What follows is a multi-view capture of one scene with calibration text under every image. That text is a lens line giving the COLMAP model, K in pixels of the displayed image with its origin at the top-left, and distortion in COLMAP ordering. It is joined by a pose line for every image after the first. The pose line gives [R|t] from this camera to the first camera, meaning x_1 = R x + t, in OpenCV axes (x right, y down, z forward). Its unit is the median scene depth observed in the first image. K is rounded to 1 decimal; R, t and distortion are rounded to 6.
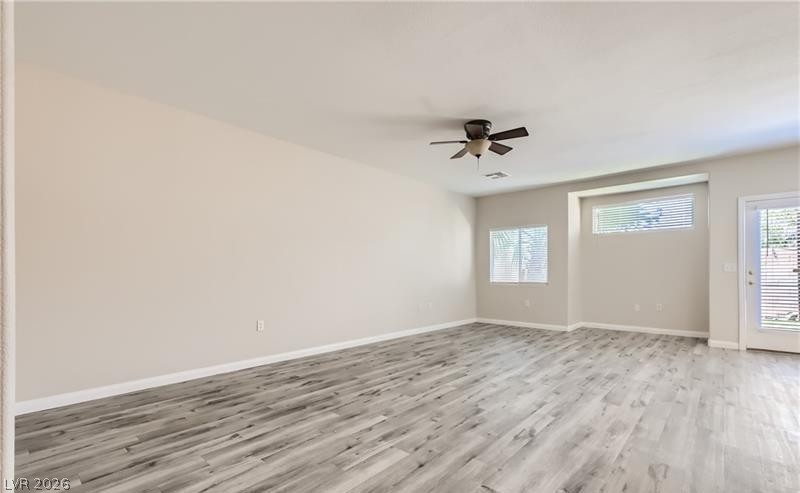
lens RADIAL K [[355.4, 0, 398.0], [0, 355.4, 271.1], [0, 0, 1]] dist [0.002753, 0.000122]
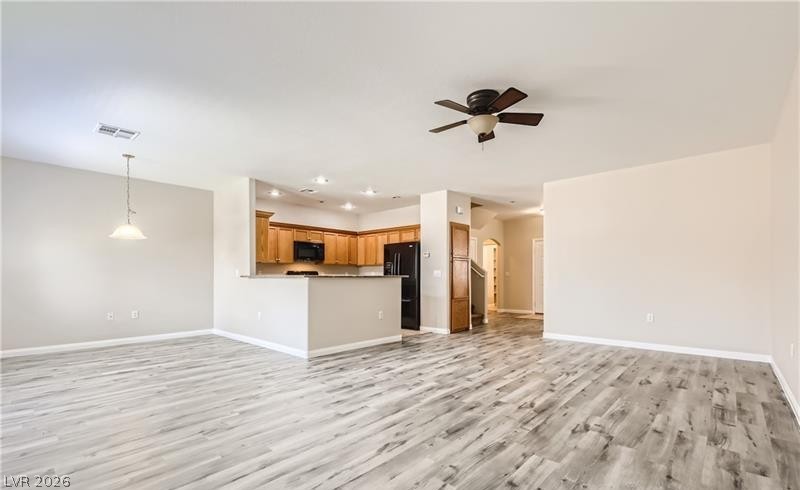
lens RADIAL K [[355.4, 0, 398.0], [0, 355.4, 269.6], [0, 0, 1]] dist [0.002753, 0.000122]
pose [[-0.999971, 0.006956, 0.003022, 0.469036], [0.006876, 0.999648, -0.025613, 0.008392], [-0.003199, -0.025591, -0.999667, 2.040369]]
